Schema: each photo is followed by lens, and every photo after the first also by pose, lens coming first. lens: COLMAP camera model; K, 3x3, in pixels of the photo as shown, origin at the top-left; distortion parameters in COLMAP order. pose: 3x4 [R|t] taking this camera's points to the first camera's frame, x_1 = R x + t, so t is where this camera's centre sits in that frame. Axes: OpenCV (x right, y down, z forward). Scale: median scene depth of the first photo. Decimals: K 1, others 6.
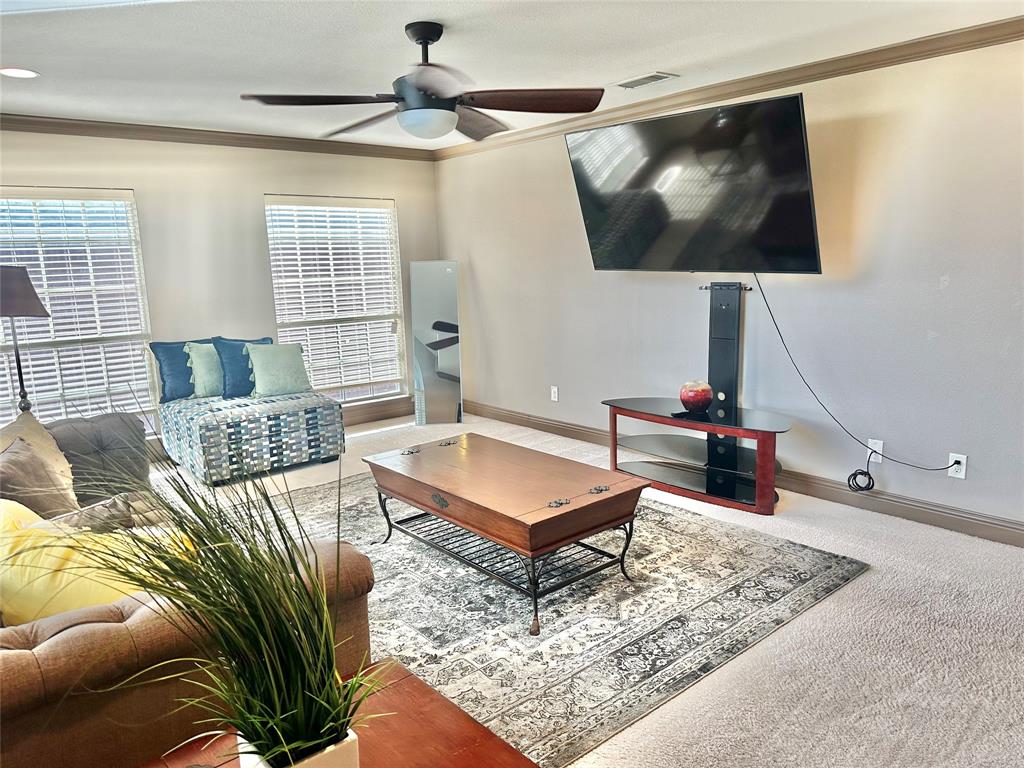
lens RADIAL K [[748.1, 0, 514.6], [0, 748.1, 340.8], [0, 0, 1]] dist [0.033138, -0.002452]
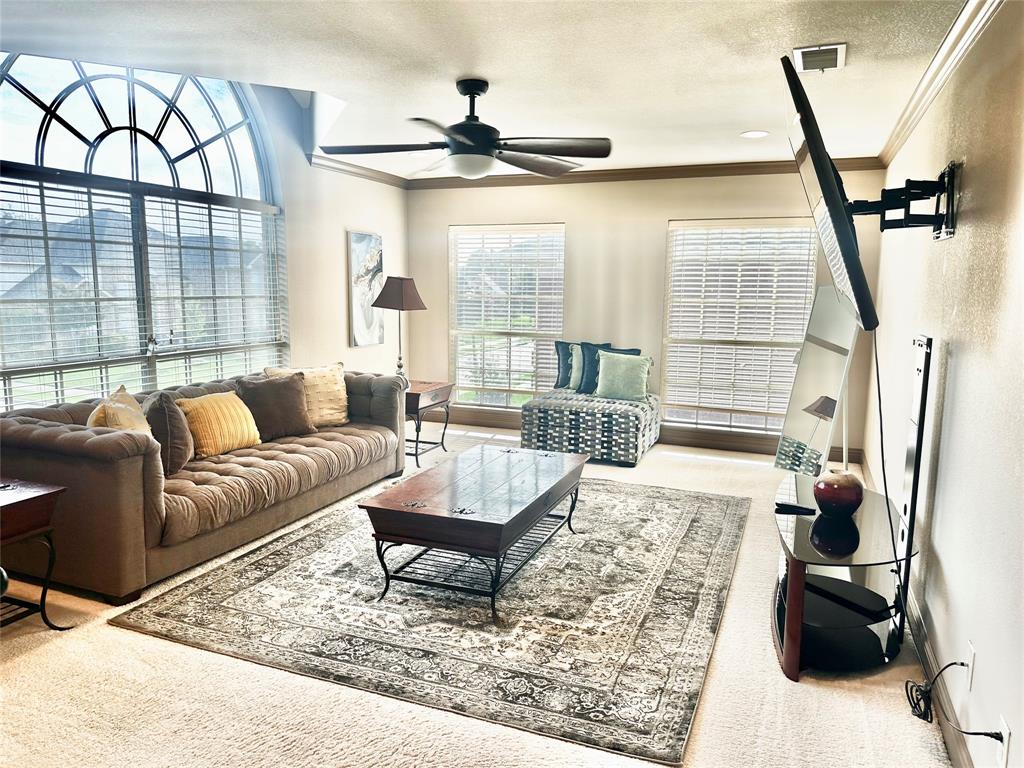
lens RADIAL K [[716.3, 0, 512.0], [0, 716.3, 384.0], [0, 0, 1]] dist [0.002241, -0.004197]
pose [[0.458217, 0.161247, -0.874092, 0.900009], [-0.117604, 0.985760, 0.120196, -0.098814], [0.881026, 0.047720, 0.470655, 0.540373]]
